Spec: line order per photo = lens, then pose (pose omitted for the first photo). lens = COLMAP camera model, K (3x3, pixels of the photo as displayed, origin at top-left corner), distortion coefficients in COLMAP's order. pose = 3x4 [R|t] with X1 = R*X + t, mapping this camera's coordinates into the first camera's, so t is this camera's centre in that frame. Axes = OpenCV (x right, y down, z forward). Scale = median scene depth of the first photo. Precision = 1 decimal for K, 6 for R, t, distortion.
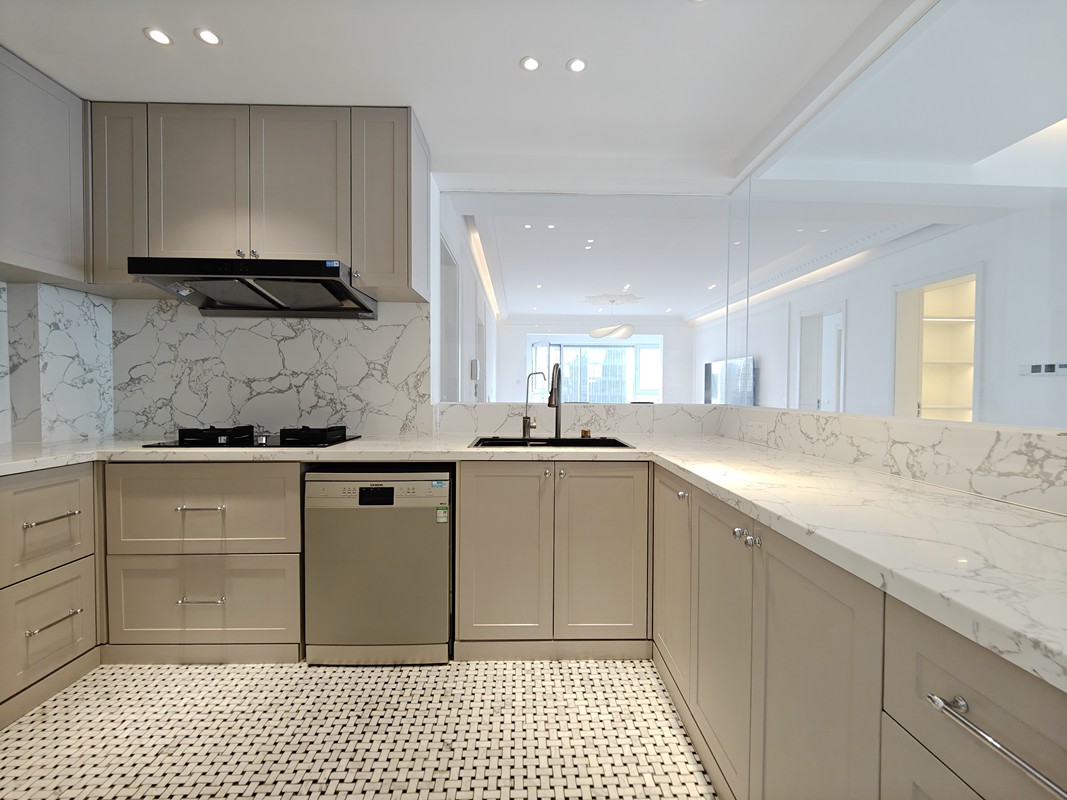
lens RADIAL K [[467.6, 0, 529.8], [0, 467.6, 399.3], [0, 0, 1]] dist [0.005732, -0.000671]
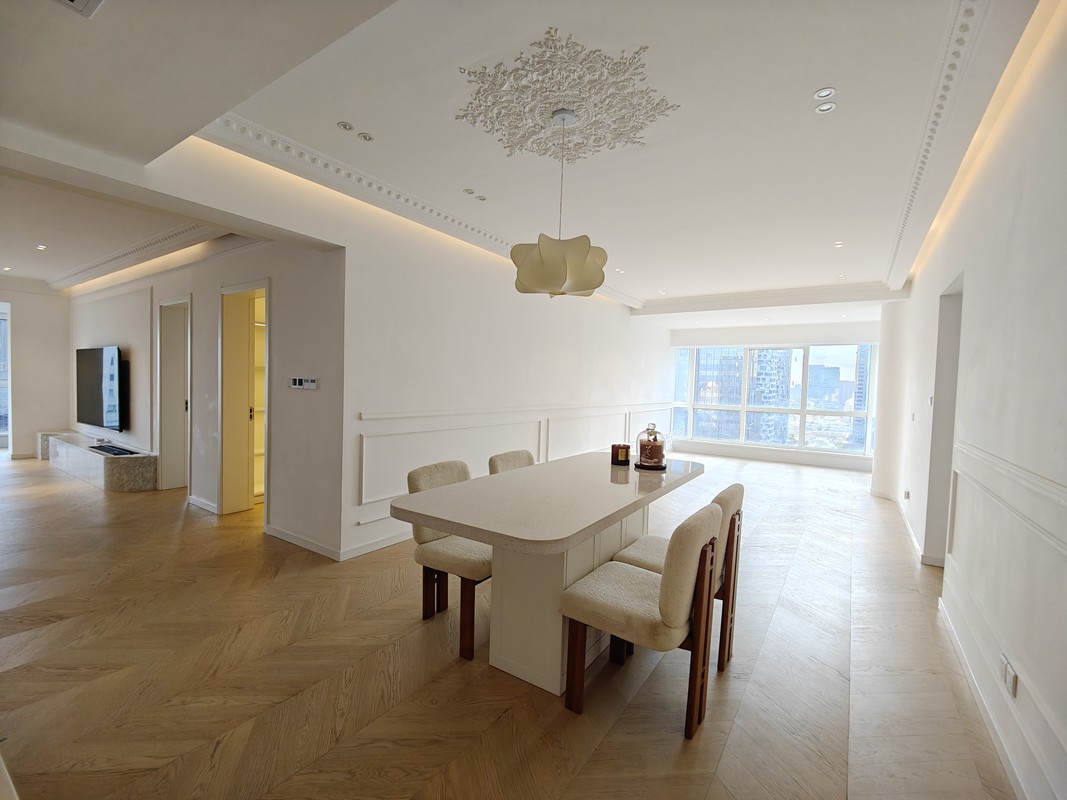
lens RADIAL K [[467.6, 0, 528.9], [0, 467.6, 402.6], [0, 0, 1]] dist [0.005732, -0.000671]
pose [[0.585046, -0.021063, 0.810727, 0.258963], [-0.007826, 0.999469, 0.031615, -0.028720], [-0.810962, -0.024841, 0.584571, -0.060592]]
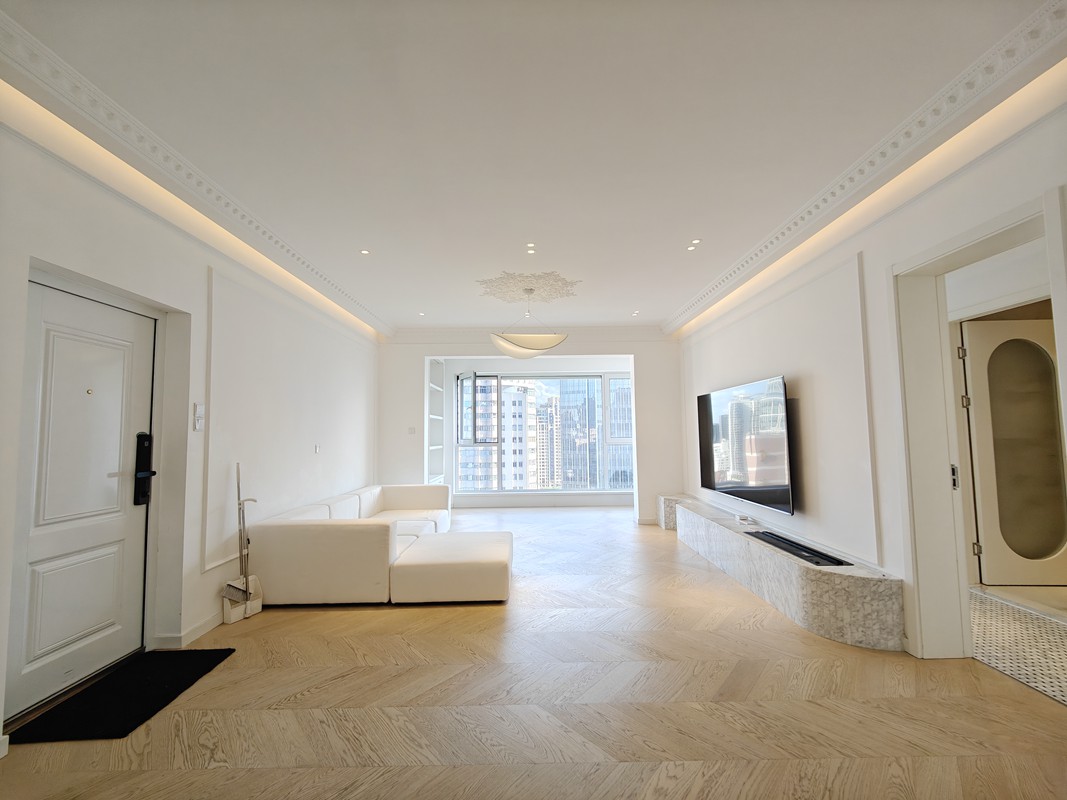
lens RADIAL K [[467.6, 0, 536.7], [0, 467.6, 399.7], [0, 0, 1]] dist [0.005732, -0.000671]
pose [[0.999716, -0.023339, -0.004735, 0.234784], [0.022798, 0.995417, -0.092873, -0.027798], [0.006880, 0.092739, 0.995667, 0.551015]]
